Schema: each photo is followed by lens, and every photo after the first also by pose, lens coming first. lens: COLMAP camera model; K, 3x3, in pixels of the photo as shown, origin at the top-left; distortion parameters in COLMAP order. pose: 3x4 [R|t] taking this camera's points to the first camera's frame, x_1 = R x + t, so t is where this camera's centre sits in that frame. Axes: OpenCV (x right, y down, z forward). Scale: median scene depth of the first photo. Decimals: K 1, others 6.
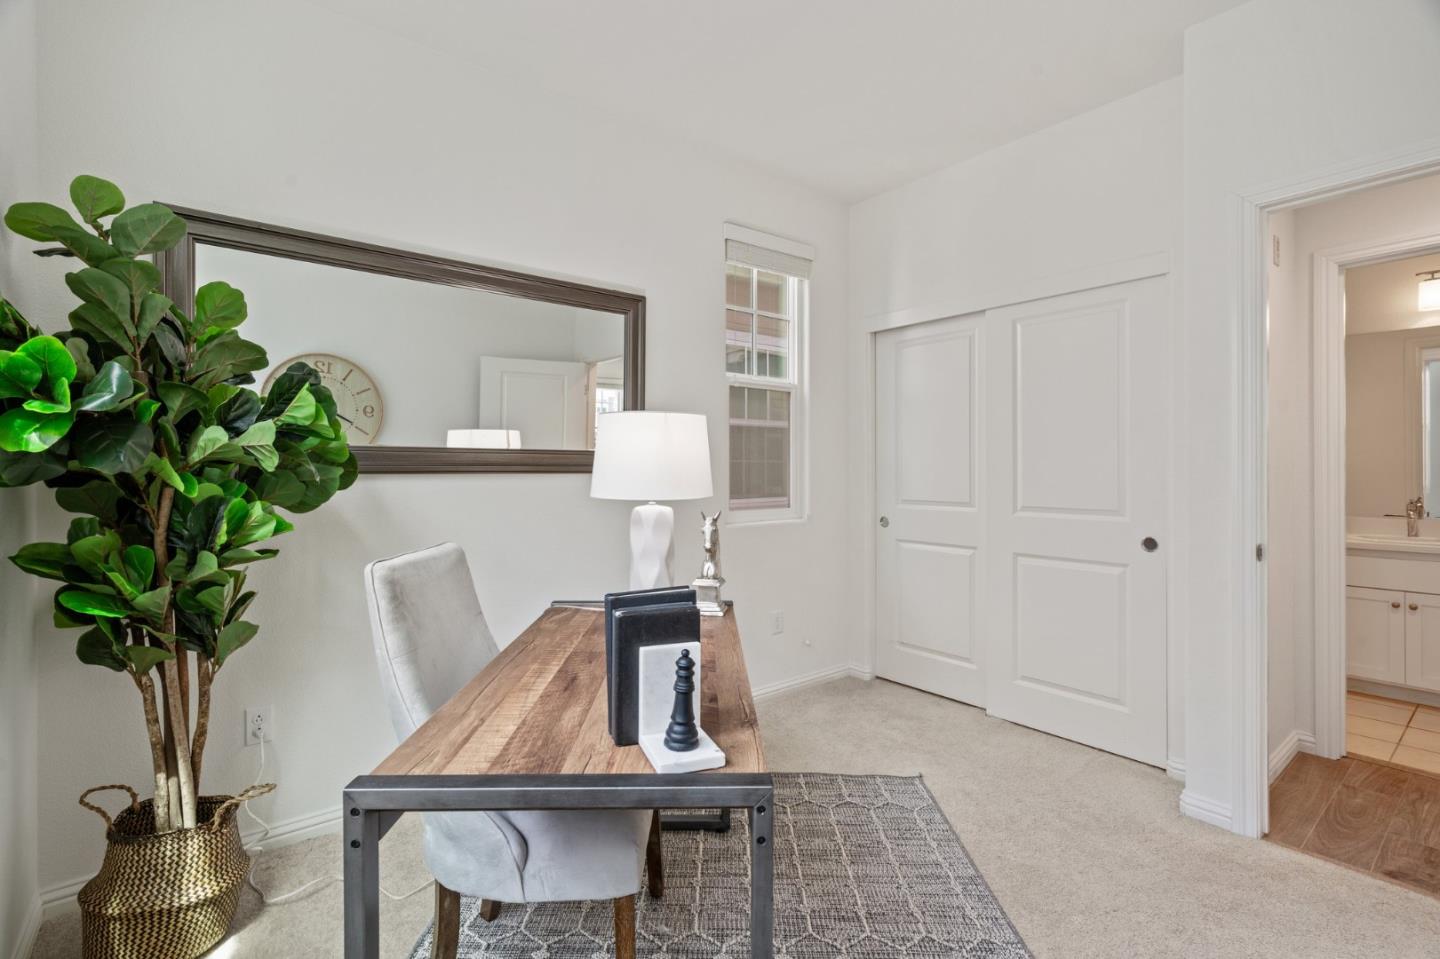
lens RADIAL K [[660.7, 0, 719.0], [0, 660.7, 461.0], [0, 0, 1]] dist [0.000399, 0.000778]
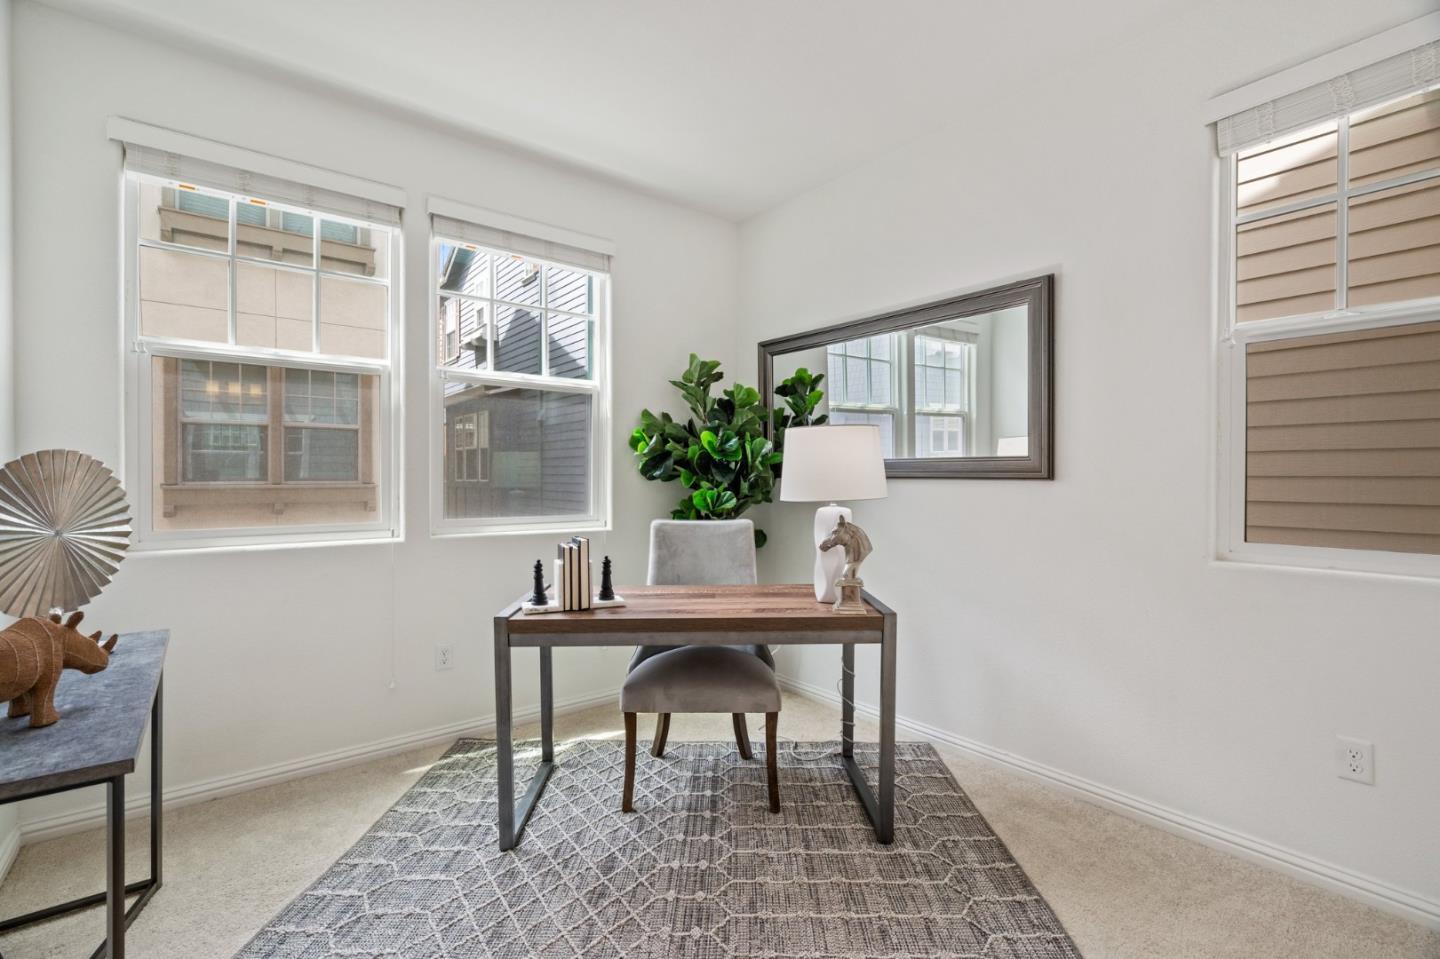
lens RADIAL K [[660.7, 0, 719.0], [0, 660.7, 461.0], [0, 0, 1]] dist [0.000399, 0.000778]
pose [[-0.006541, -0.023743, -0.999697, 0.859790], [0.006965, 0.999693, -0.023789, 0.012624], [0.999954, -0.007119, -0.006374, 0.659337]]
